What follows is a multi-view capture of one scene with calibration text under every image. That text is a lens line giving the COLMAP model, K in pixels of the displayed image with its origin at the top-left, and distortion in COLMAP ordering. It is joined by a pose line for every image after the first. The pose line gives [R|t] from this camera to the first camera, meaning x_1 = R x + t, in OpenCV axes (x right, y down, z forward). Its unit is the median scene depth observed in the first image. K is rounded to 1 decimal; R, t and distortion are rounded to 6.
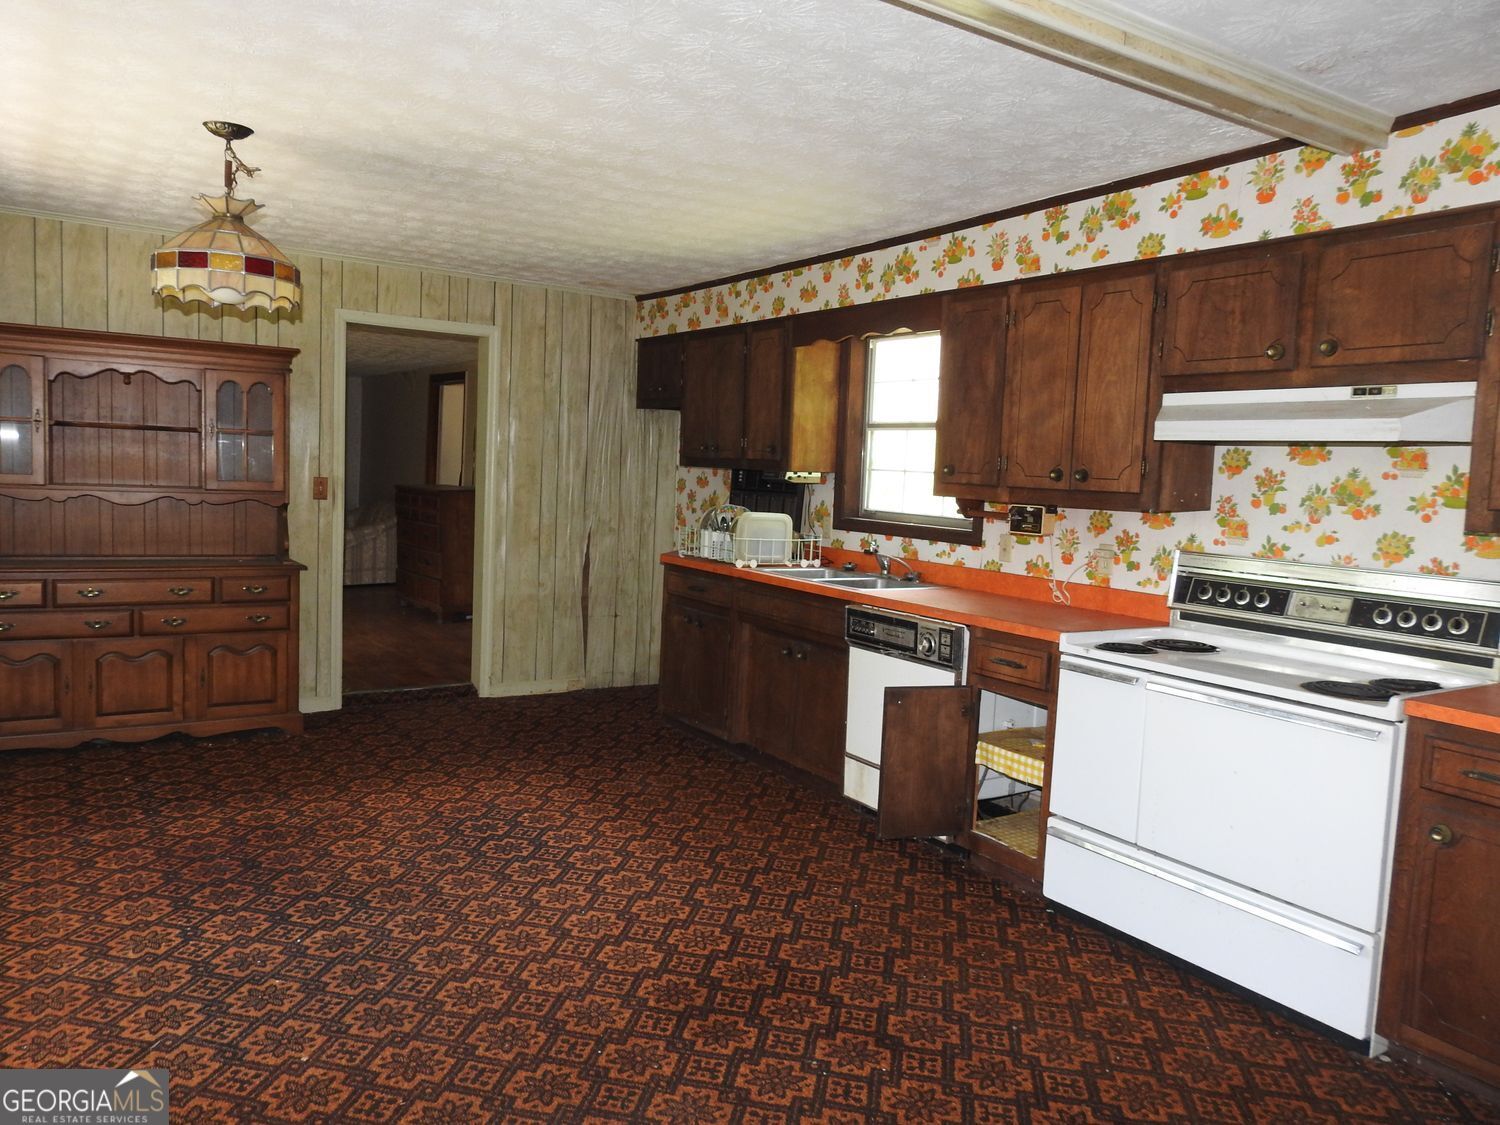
lens RADIAL K [[1075.7, 0, 752.5], [0, 1075.7, 560.7], [0, 0, 1]] dist [0.002814, -0.000200]
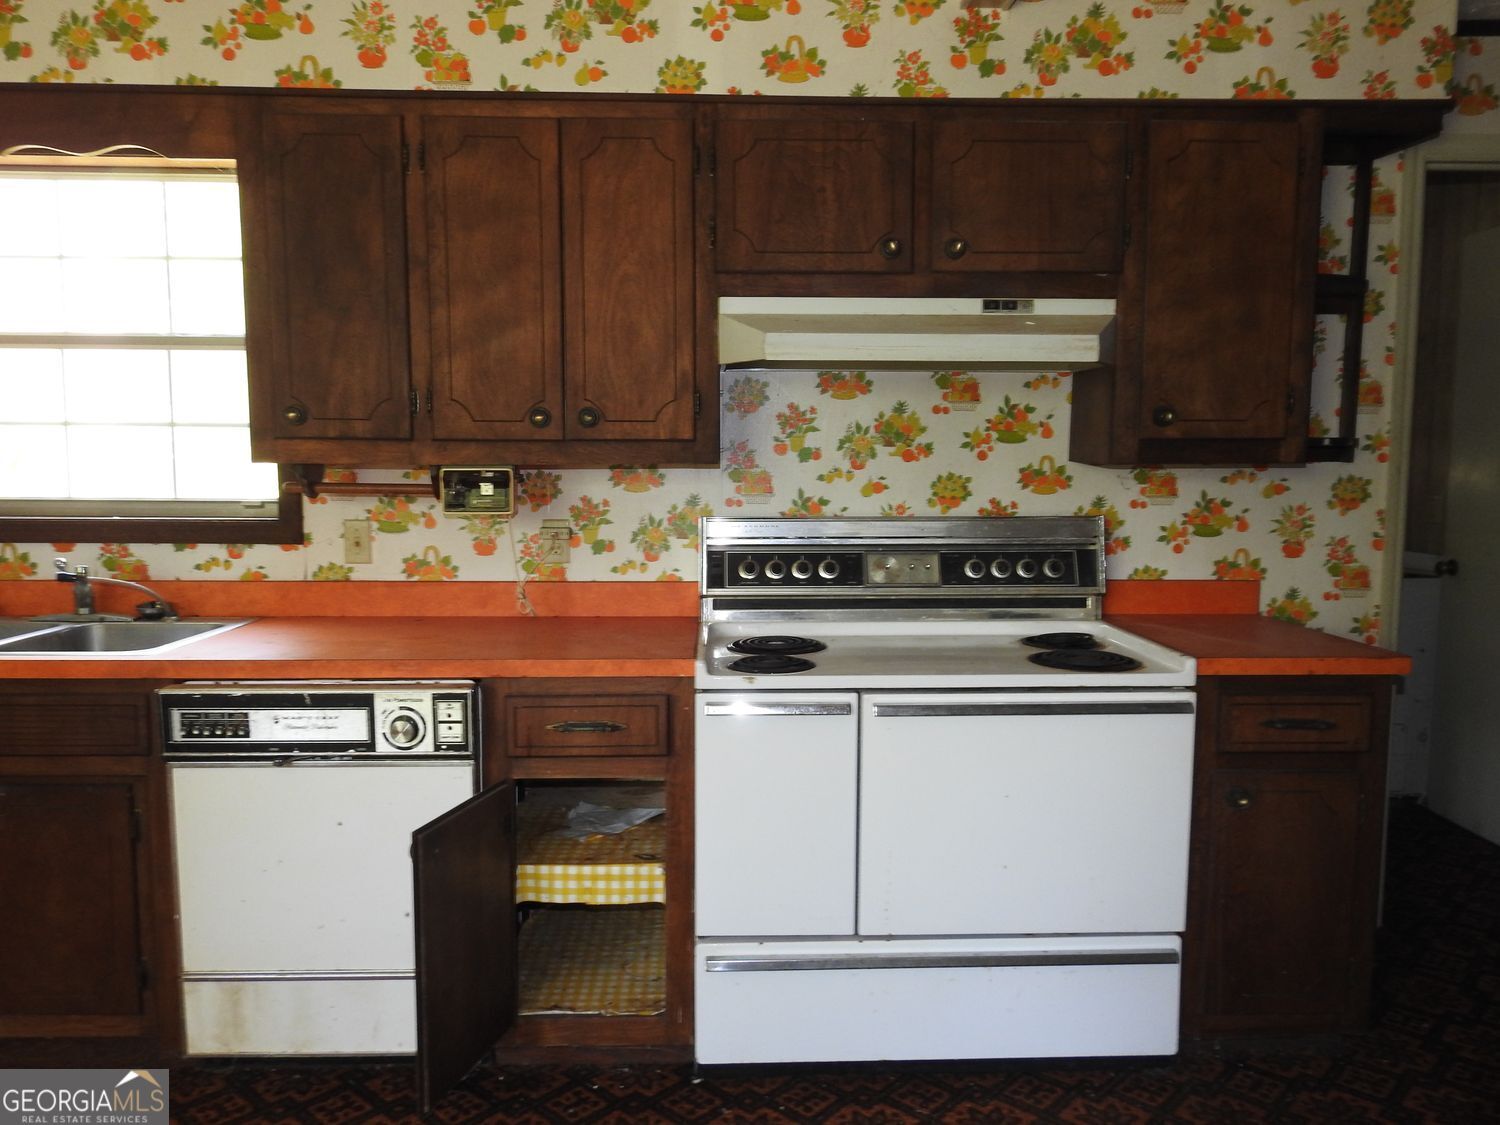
lens RADIAL K [[1075.7, 0, 748.6], [0, 1075.7, 561.4], [0, 0, 1]] dist [0.002814, -0.000200]
pose [[0.521043, -0.122701, 0.844665, -0.218768], [0.093790, 0.991851, 0.086226, -0.041423], [-0.848362, 0.034294, 0.528305, 0.605063]]
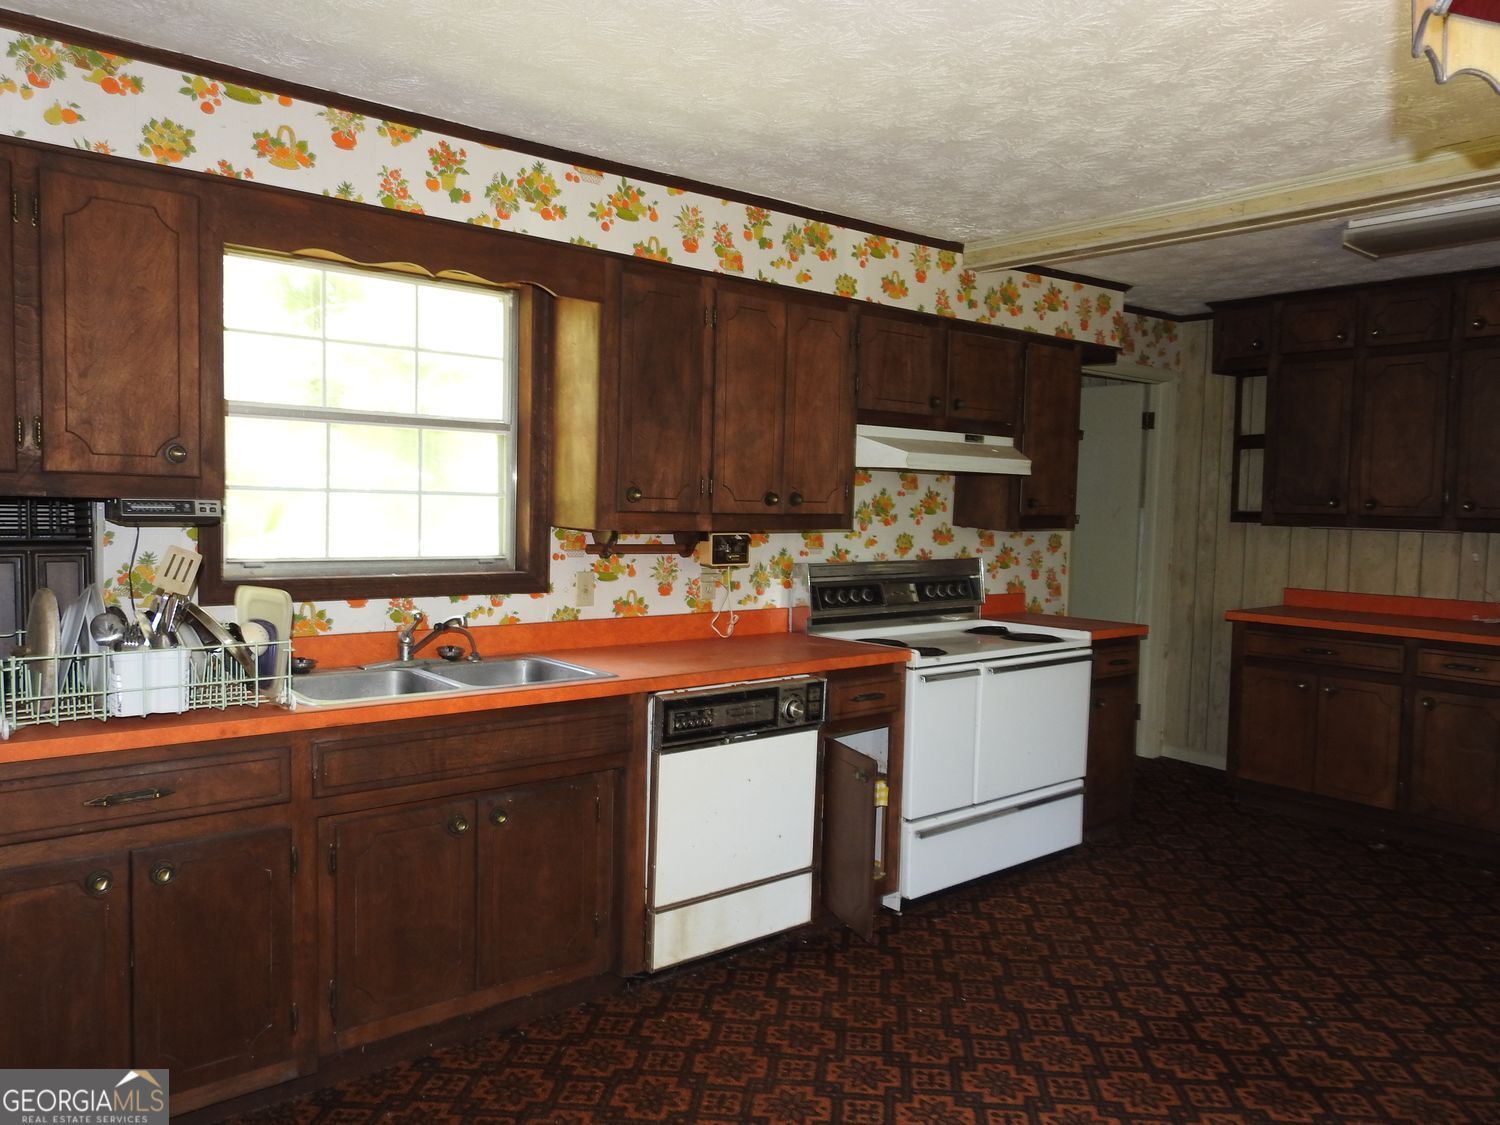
lens RADIAL K [[1075.7, 0, 745.7], [0, 1075.7, 562.4], [0, 0, 1]] dist [0.002814, -0.000200]
pose [[-0.106621, -0.102977, 0.988953, -0.704693], [0.060087, 0.992137, 0.109787, -0.139898], [-0.992482, 0.071129, -0.099595, 1.209239]]
